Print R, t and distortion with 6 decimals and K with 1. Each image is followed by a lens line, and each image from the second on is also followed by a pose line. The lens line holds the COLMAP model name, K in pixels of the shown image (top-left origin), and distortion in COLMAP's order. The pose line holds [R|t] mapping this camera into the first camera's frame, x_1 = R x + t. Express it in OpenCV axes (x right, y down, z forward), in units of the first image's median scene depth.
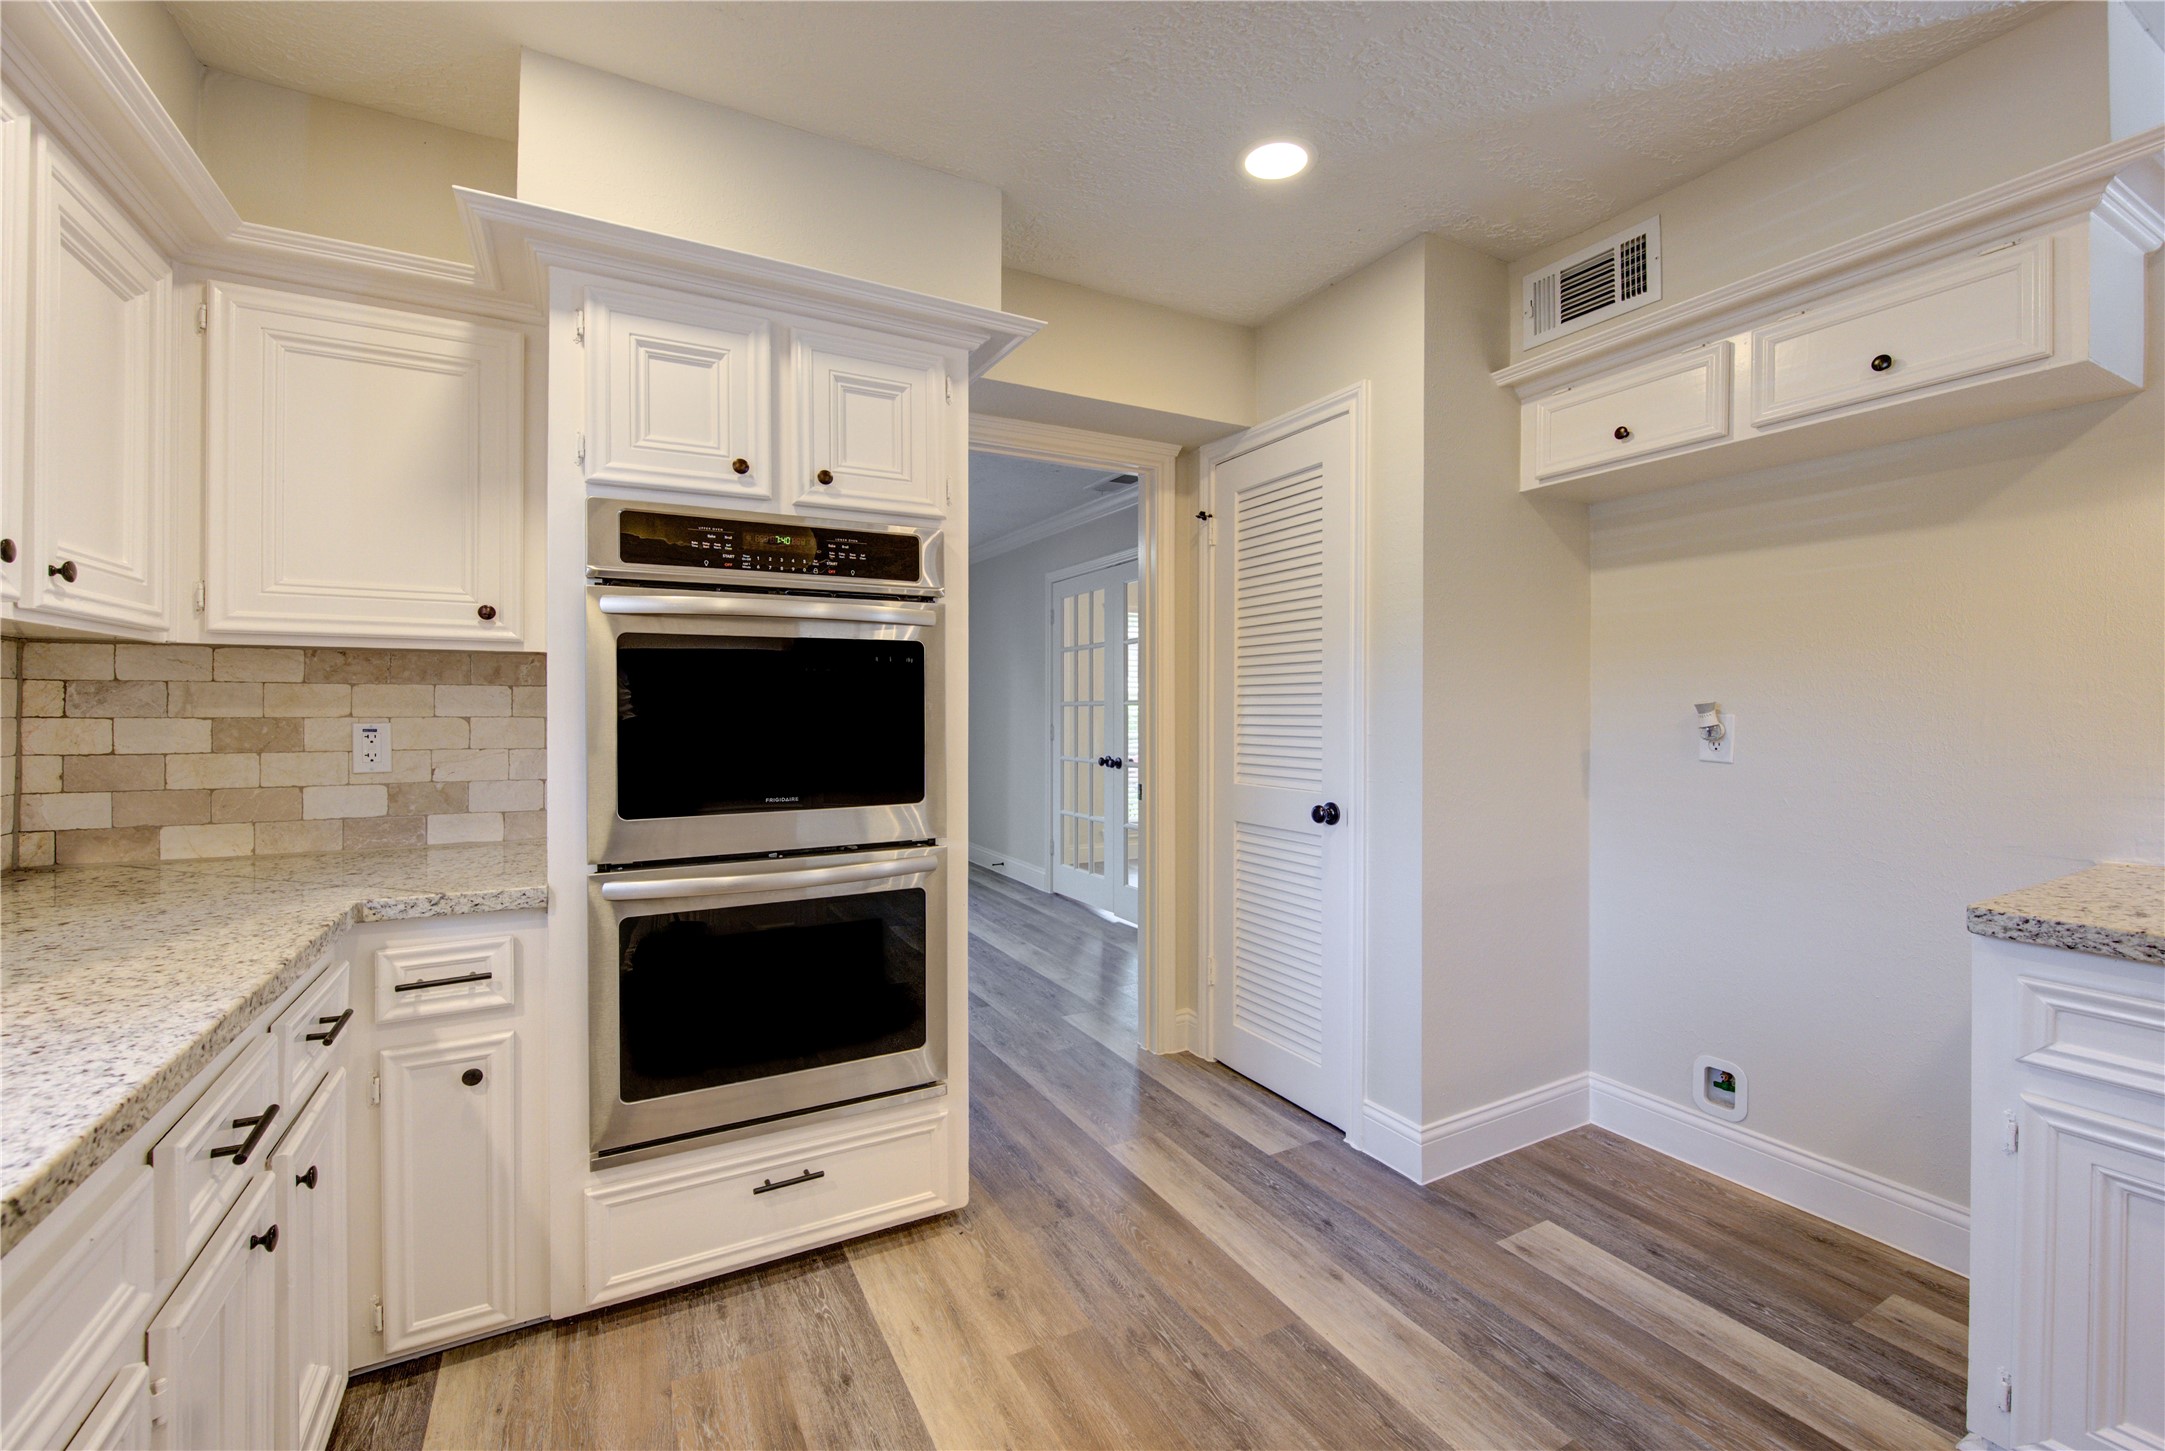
lens RADIAL K [[900.0, 0, 1102.5], [0, 900.0, 715.7], [0, 0, 1]] dist [-0.000629, -0.000074]
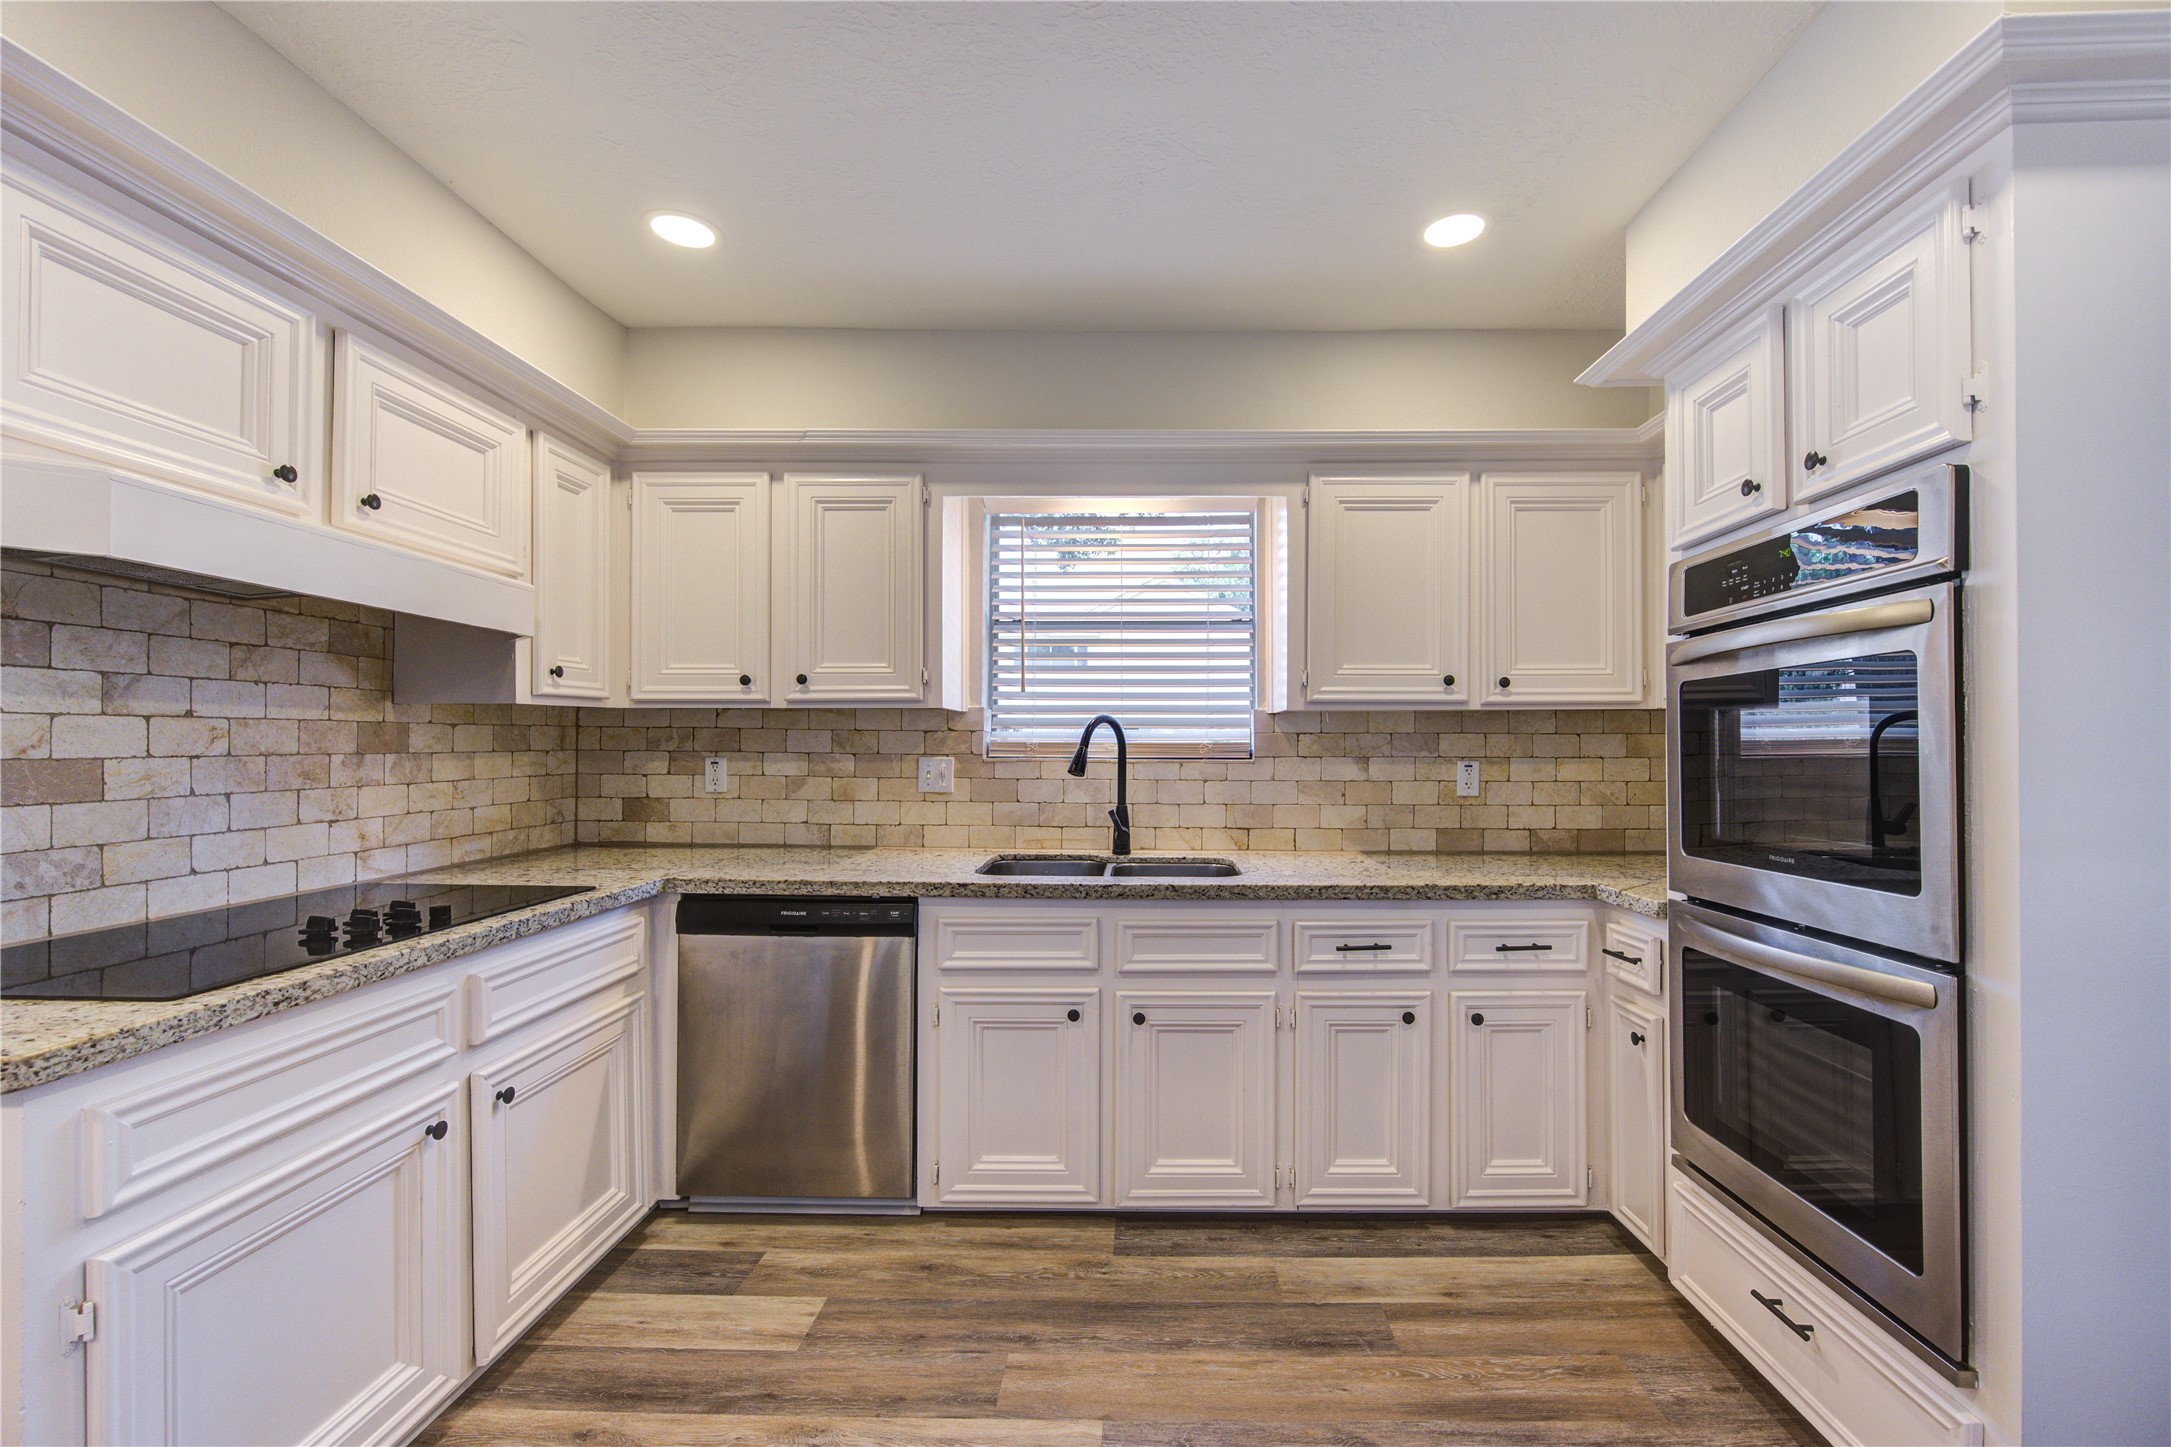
lens RADIAL K [[902.5, 0, 1148.5], [0, 902.5, 746.5], [0, 0, 1]] dist [-0.000629, -0.000074]
pose [[-0.488641, -0.005688, -0.872466, 0.691233], [-0.001286, 0.999982, -0.005799, -0.007287], [0.872484, -0.001712, -0.488640, 0.912753]]
